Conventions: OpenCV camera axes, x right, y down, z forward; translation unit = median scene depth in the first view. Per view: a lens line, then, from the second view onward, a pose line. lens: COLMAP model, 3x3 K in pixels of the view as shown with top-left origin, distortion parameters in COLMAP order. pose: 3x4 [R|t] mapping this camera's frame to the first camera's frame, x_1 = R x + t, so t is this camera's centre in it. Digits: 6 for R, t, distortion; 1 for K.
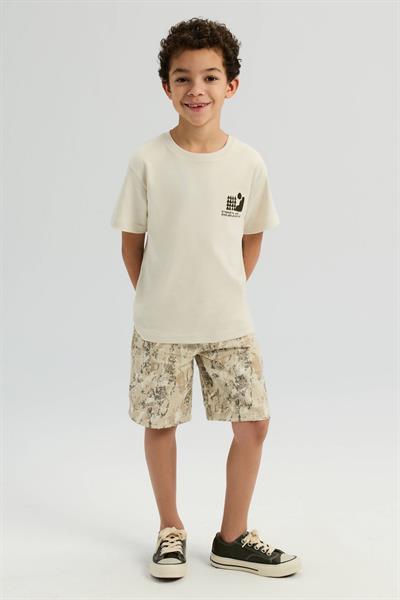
lens RADIAL K [[1193.5, 0, 200.0], [0, 1193.5, 300.0], [0, 0, 1]] dist [0.022658, 0.086315]
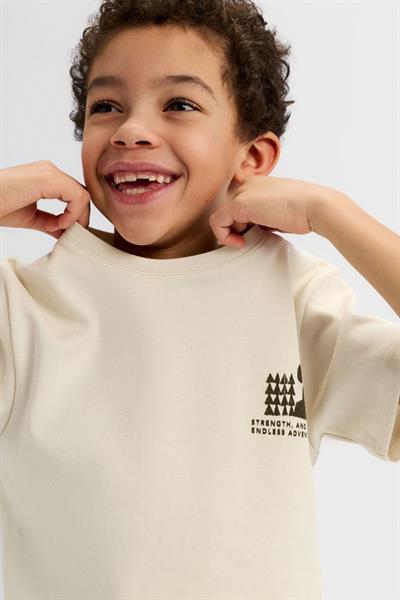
lens RADIAL K [[1193.5, 0, 200.0], [0, 1193.5, 300.0], [0, 0, 1]] dist [0.022658, 0.086315]
pose [[0.994382, 0.077099, -0.072524, 0.044695], [-0.085070, 0.989814, -0.114154, -0.087231], [0.062984, 0.119682, 0.990812, 0.651163]]
